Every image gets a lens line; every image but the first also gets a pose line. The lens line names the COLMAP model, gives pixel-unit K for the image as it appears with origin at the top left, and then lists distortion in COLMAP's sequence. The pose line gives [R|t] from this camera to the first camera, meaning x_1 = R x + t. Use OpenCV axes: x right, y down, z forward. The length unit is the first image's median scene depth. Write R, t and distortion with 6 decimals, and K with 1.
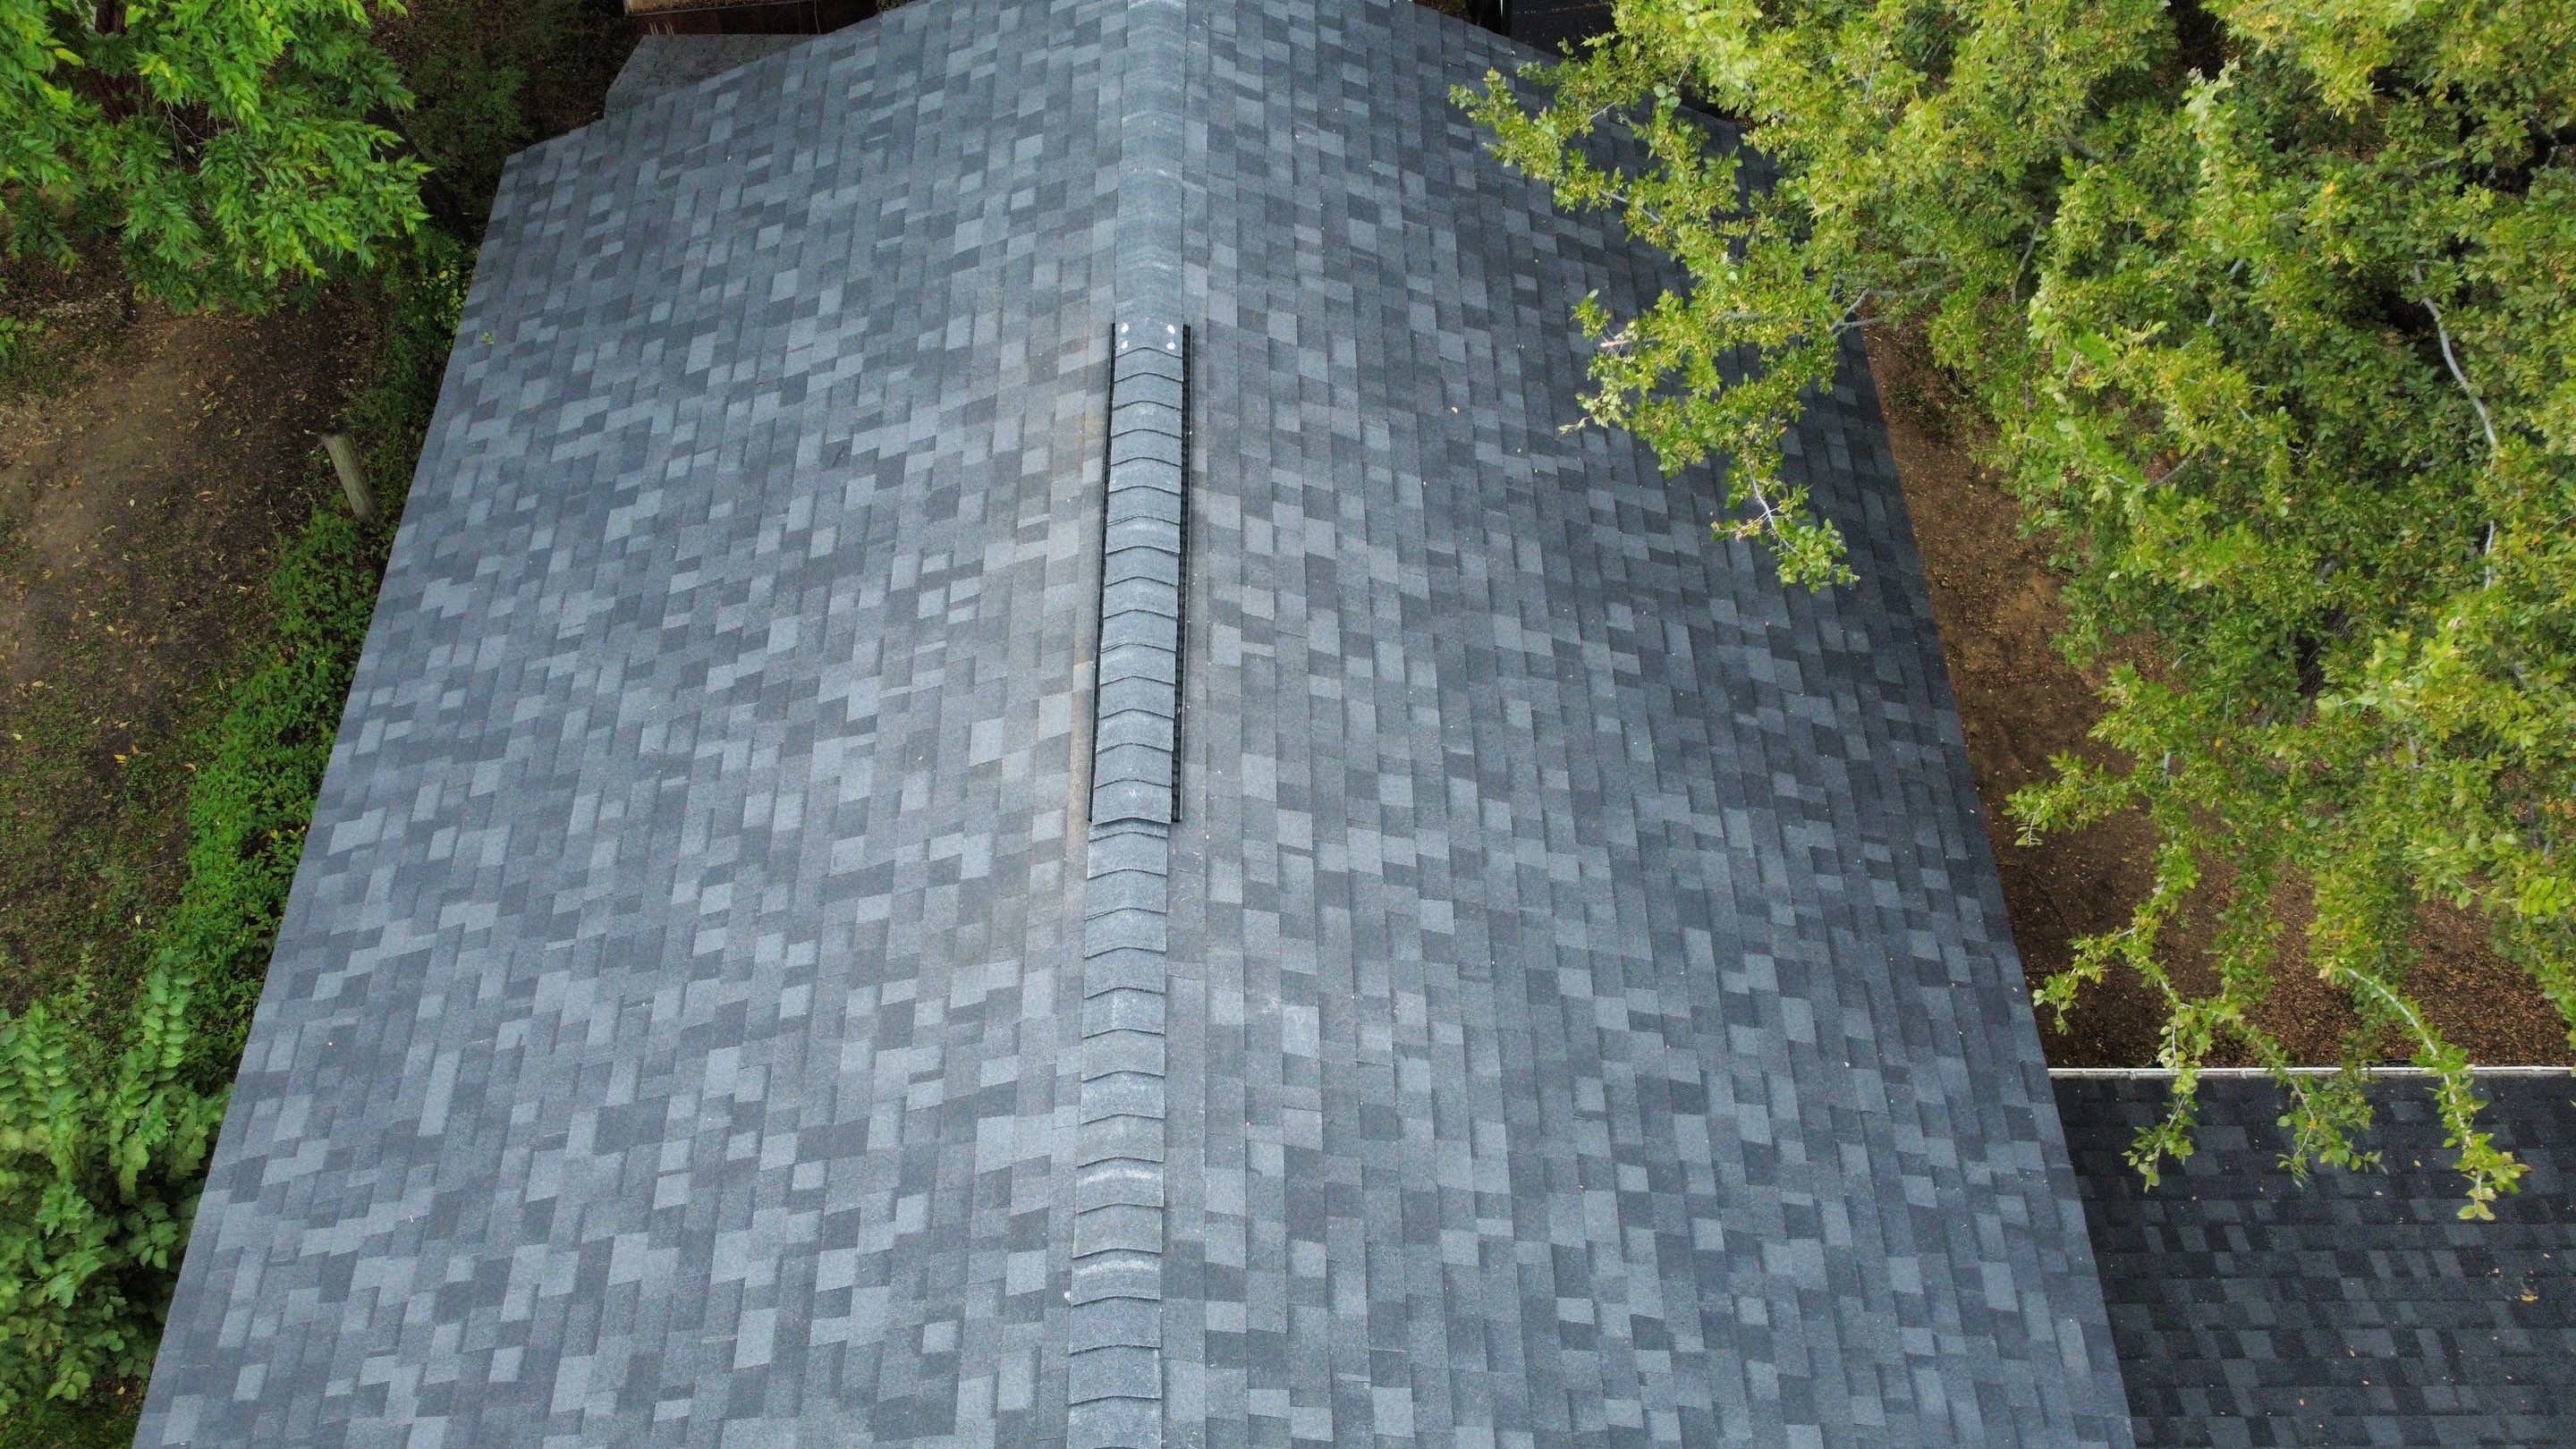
lens RADIAL K [[1953.2, 0, 1279.2], [0, 1953.2, 734.7], [0, 0, 1]] dist [0.002793, -0.007351]
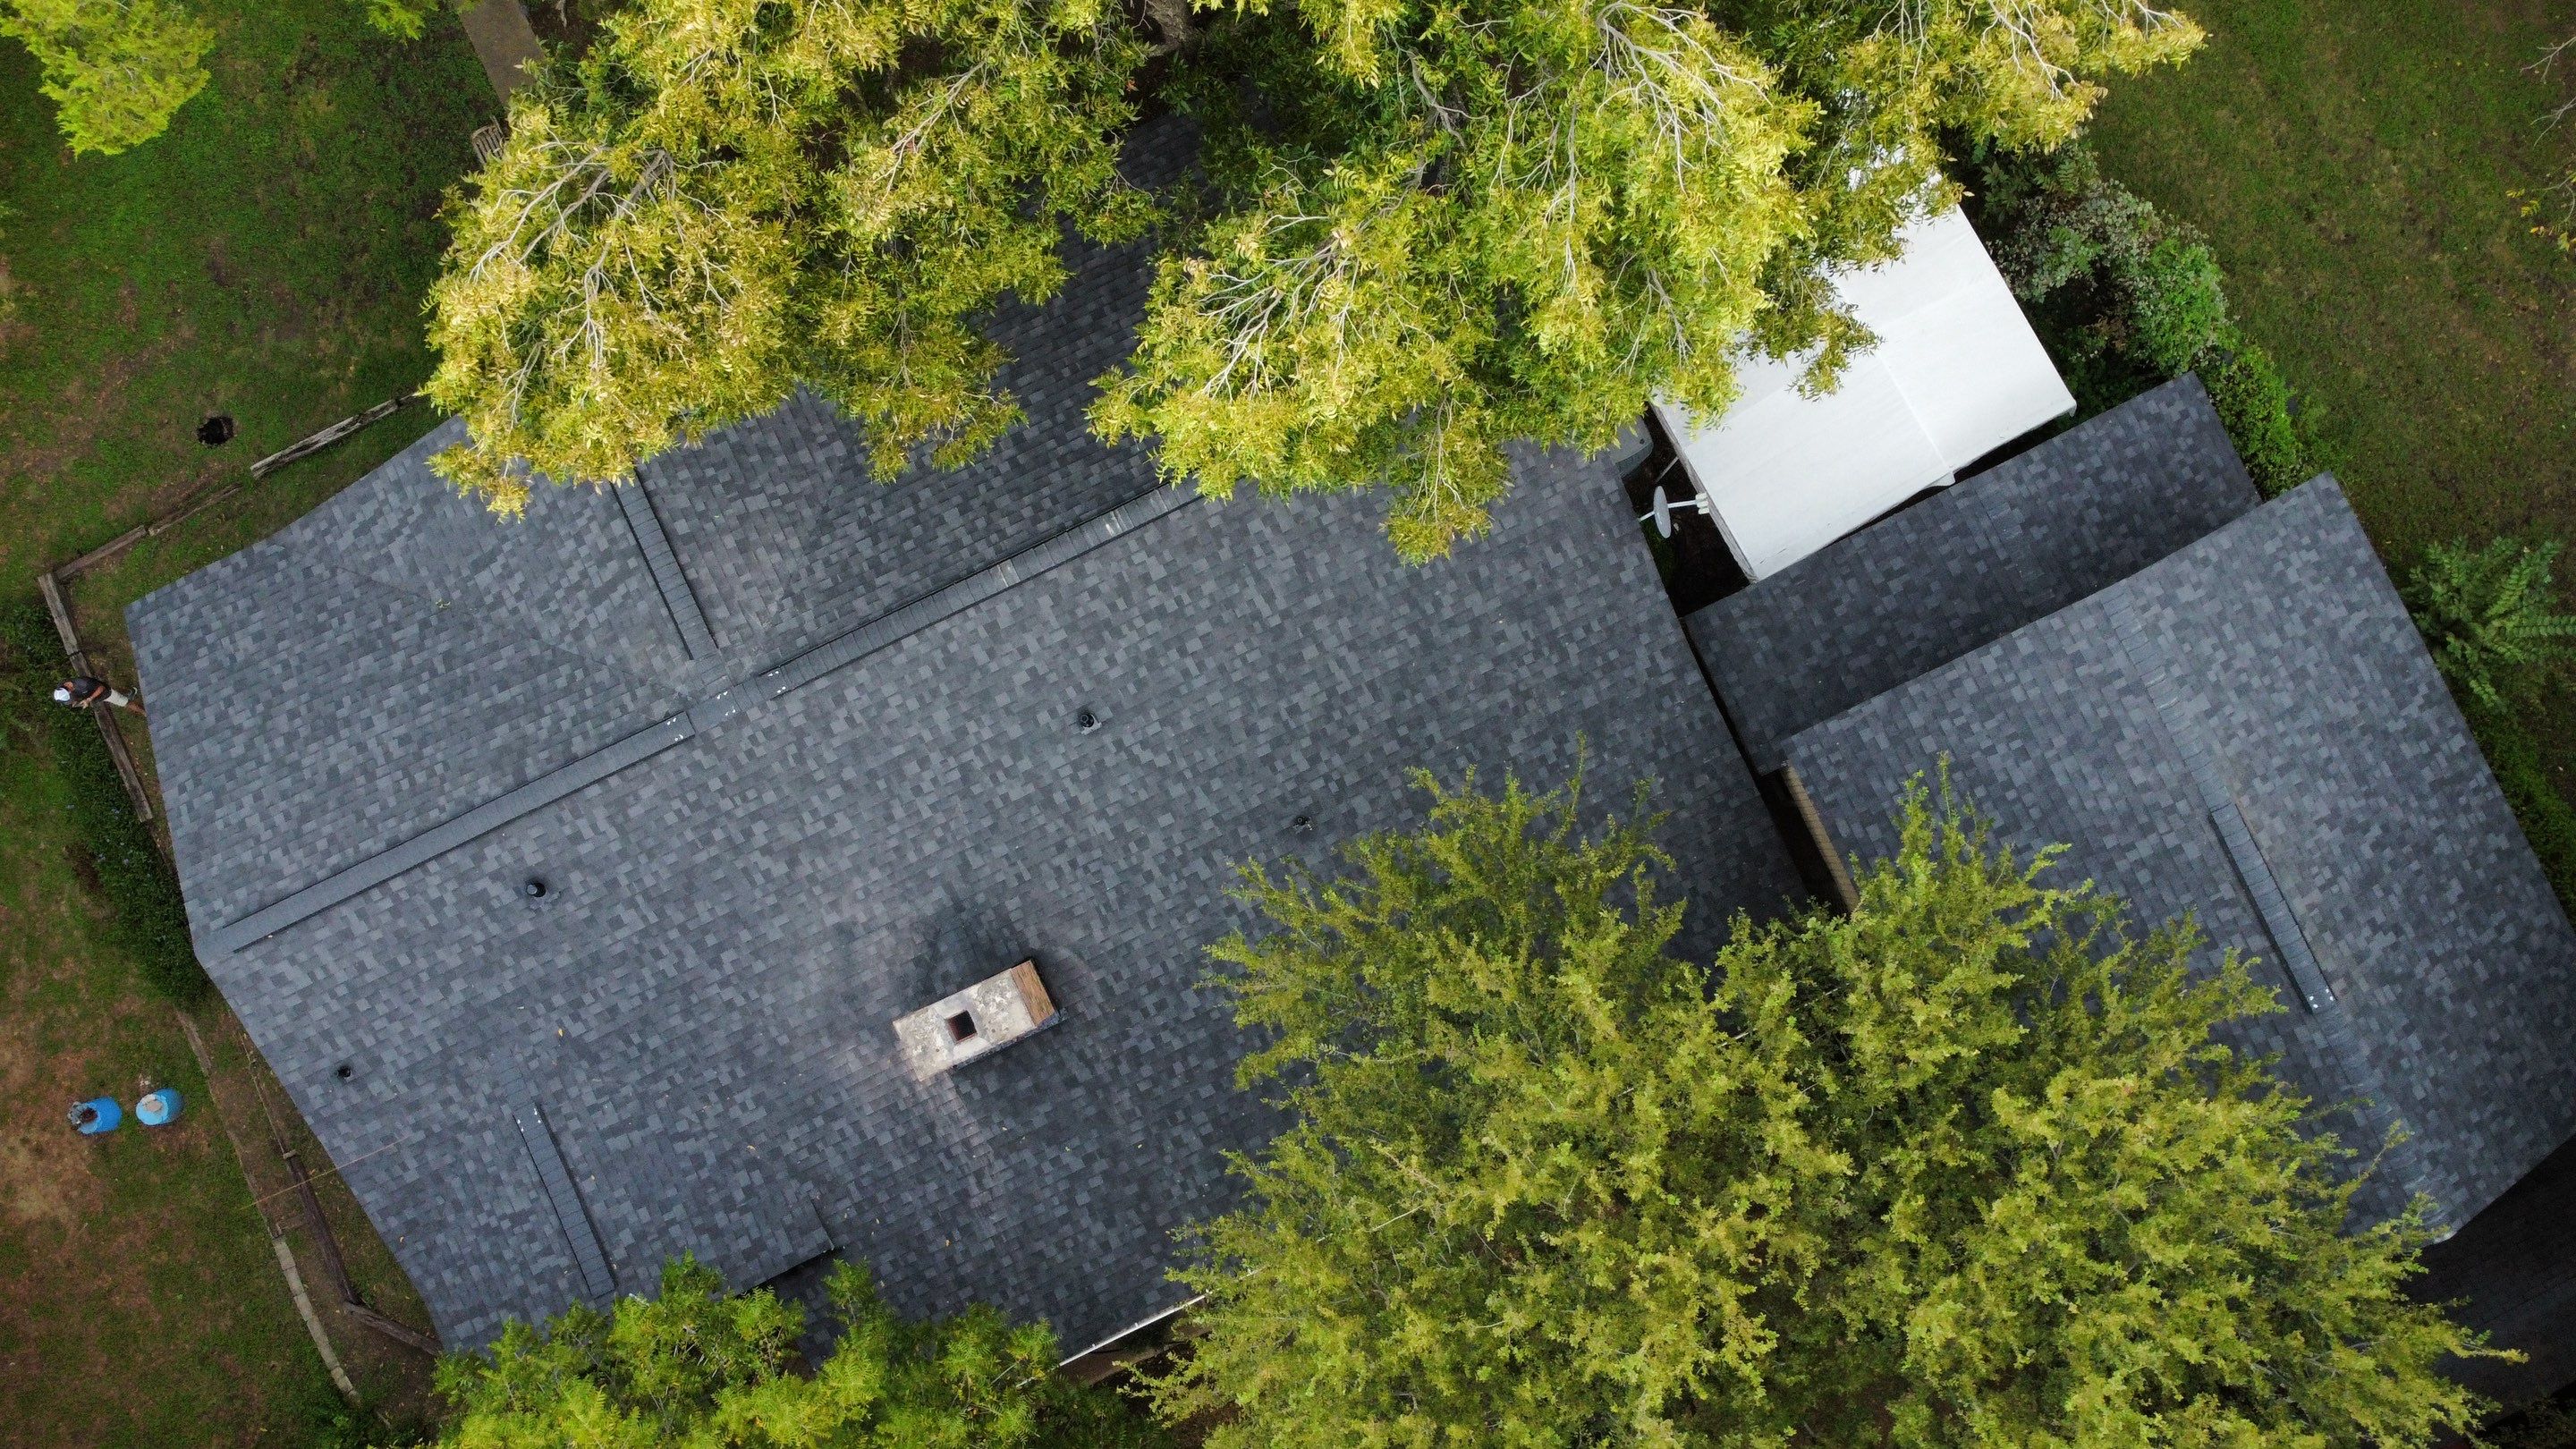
lens RADIAL K [[1953.2, 0, 1299.0], [0, 1953.2, 726.7], [0, 0, 1]] dist [0.002793, -0.007351]
pose [[-0.906014, 0.421532, -0.038056, 0.970659], [-0.360573, -0.721642, 0.590948, -0.859440], [0.221641, 0.549130, 0.805811, -1.402399]]
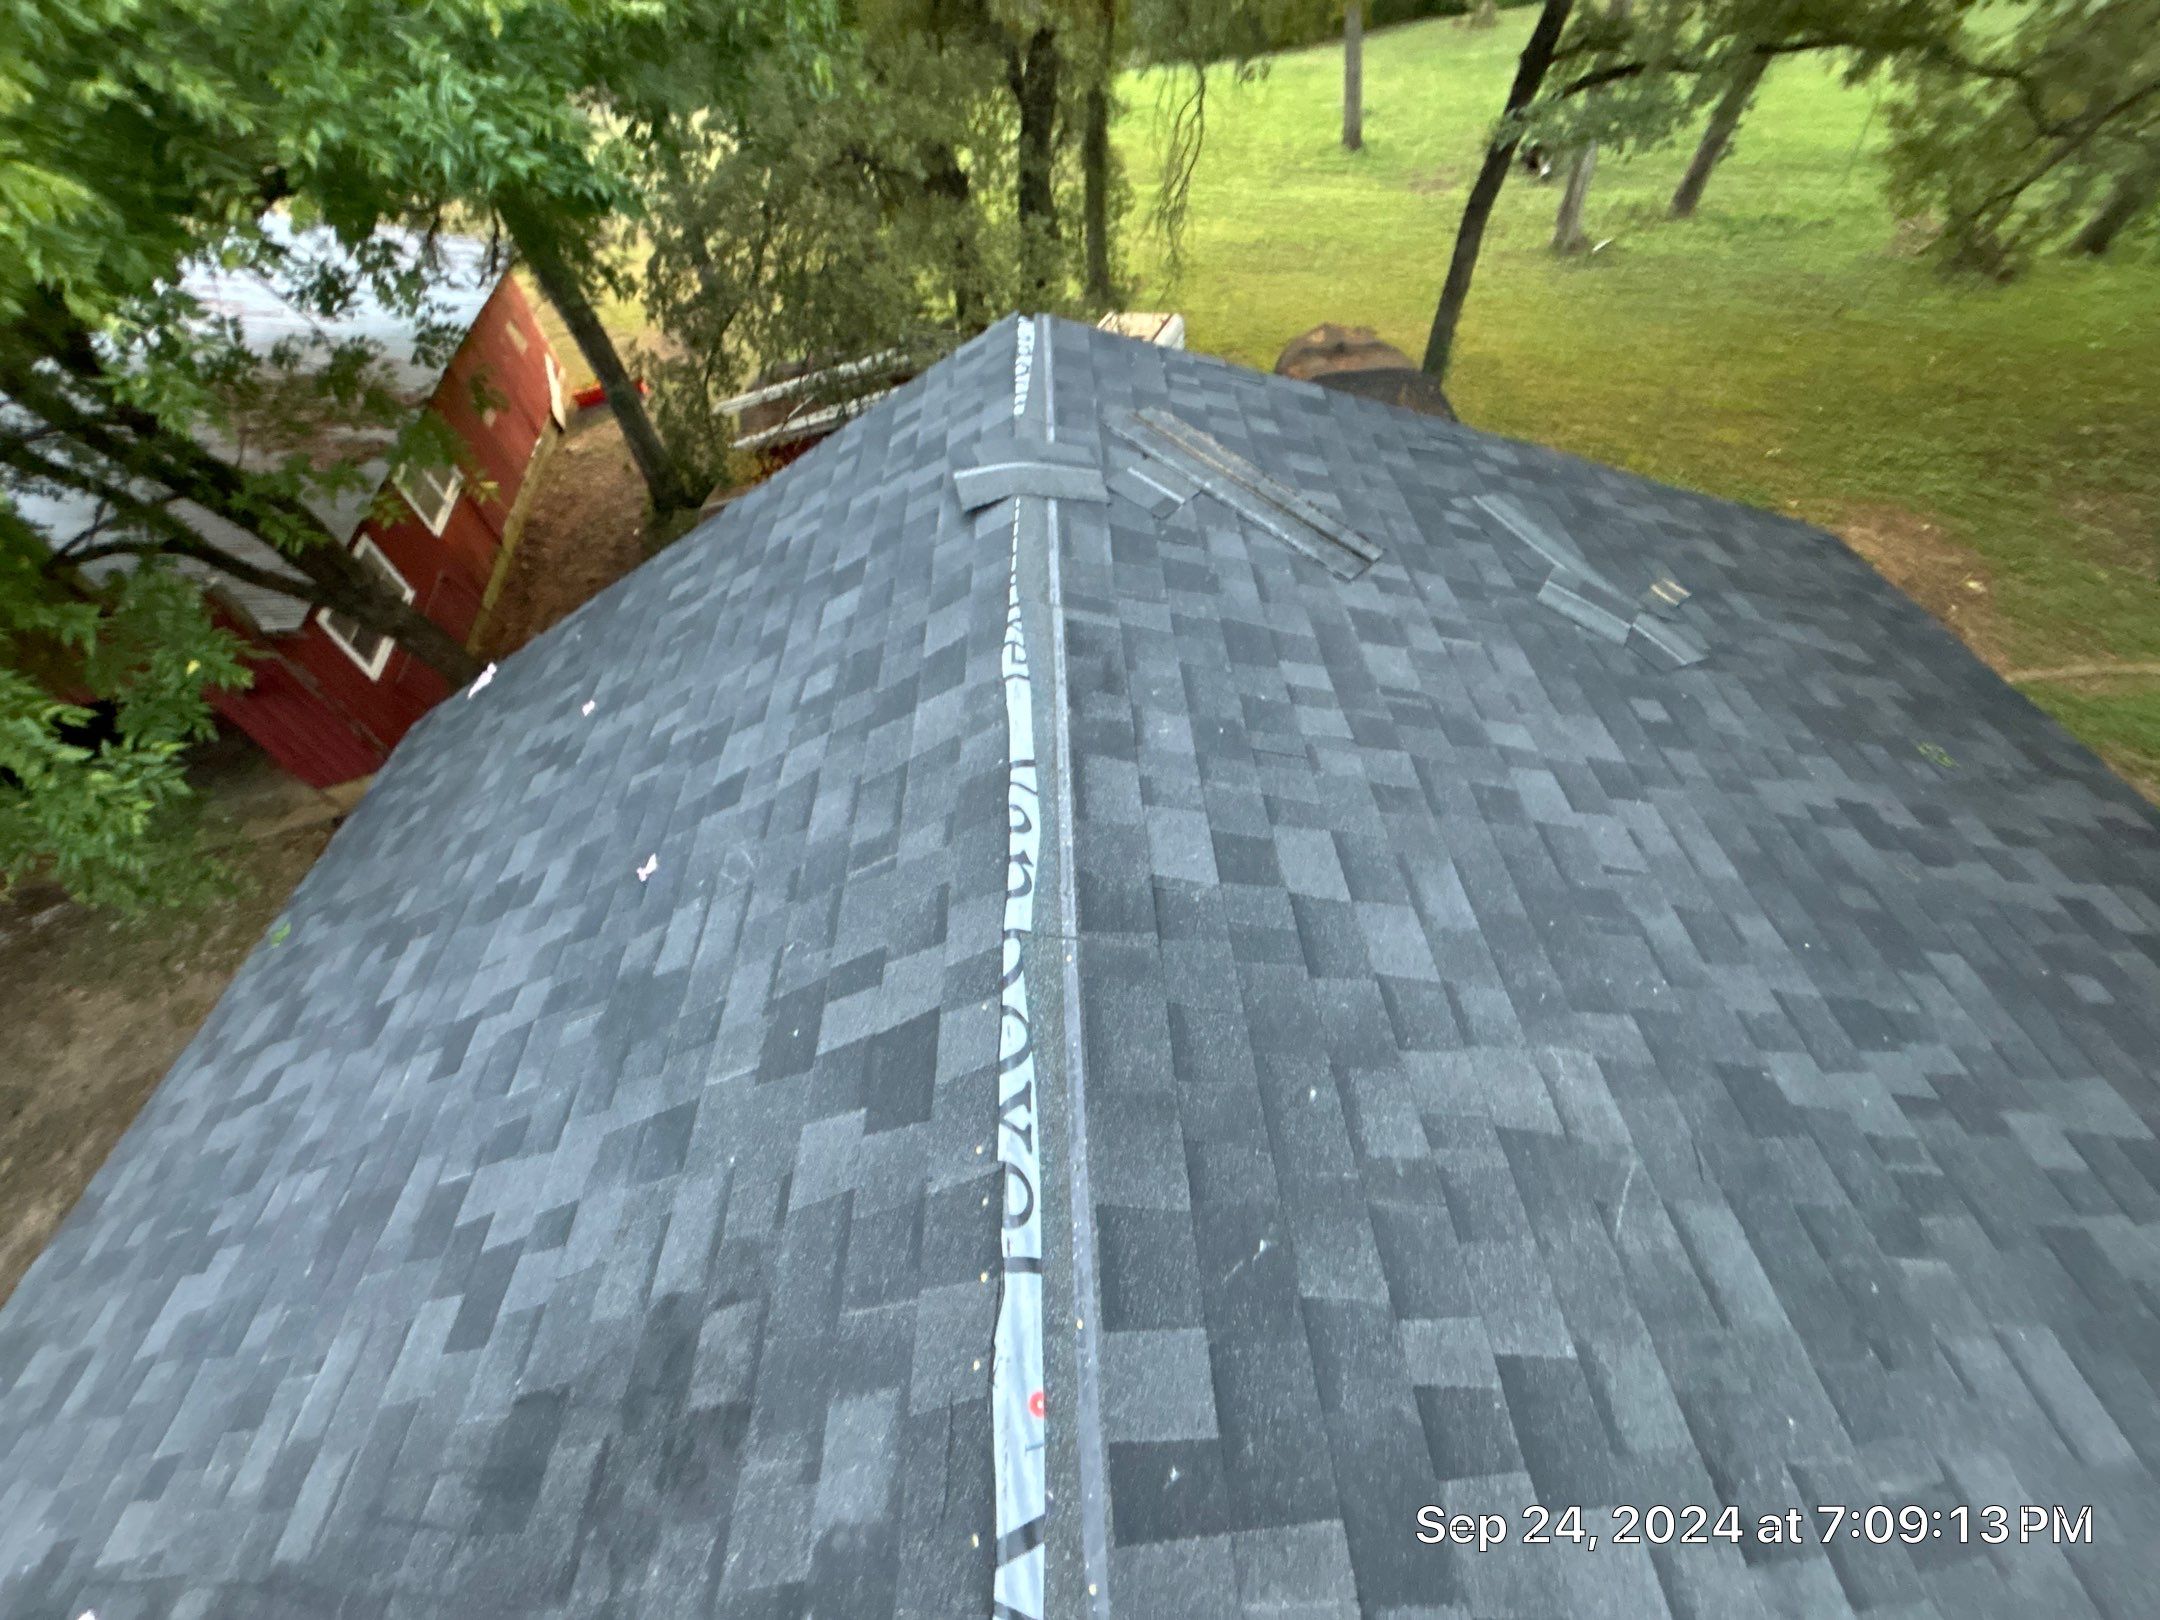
lens RADIAL K [[1628.2, 0, 1078.8], [0, 1628.2, 809.3], [0, 0, 1]] dist [0.029323, -0.018762]
pose [[0.989513, -0.124273, -0.073620, -0.019999], [0.107873, 0.974751, -0.195510, -0.130996], [0.096058, 0.185518, 0.977935, 0.530078]]
